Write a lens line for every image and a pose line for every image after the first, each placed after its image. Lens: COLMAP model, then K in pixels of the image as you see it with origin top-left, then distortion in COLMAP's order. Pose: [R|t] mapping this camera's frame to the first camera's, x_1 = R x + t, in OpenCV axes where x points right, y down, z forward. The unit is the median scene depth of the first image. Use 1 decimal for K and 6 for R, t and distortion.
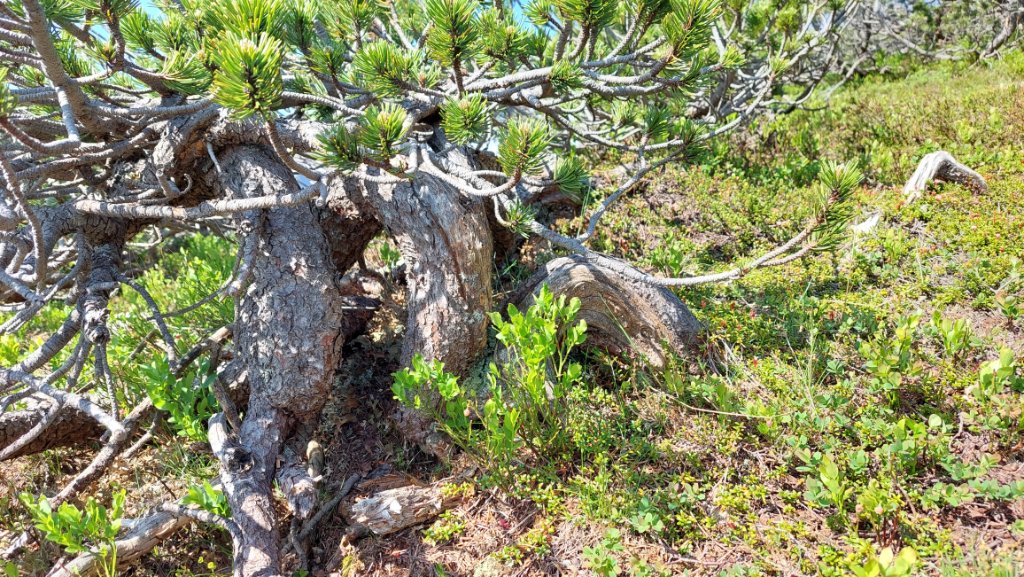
lens RADIAL K [[647.2, 0, 512.0], [0, 647.2, 288.5], [0, 0, 1]] dist [0.056850, -0.045646]
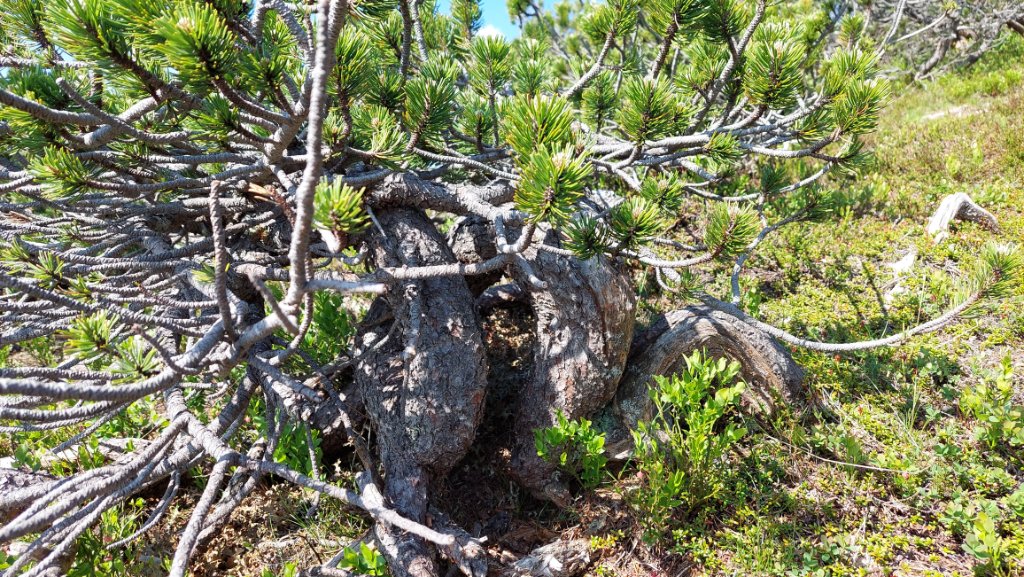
lens RADIAL K [[647.2, 0, 512.0], [0, 647.2, 288.5], [0, 0, 1]] dist [0.056850, -0.045646]
pose [[0.996118, 0.002055, 0.088009, -0.302876], [-0.001891, 0.999996, -0.001946, -0.085676], [-0.088013, 0.001772, 0.996118, -0.013170]]
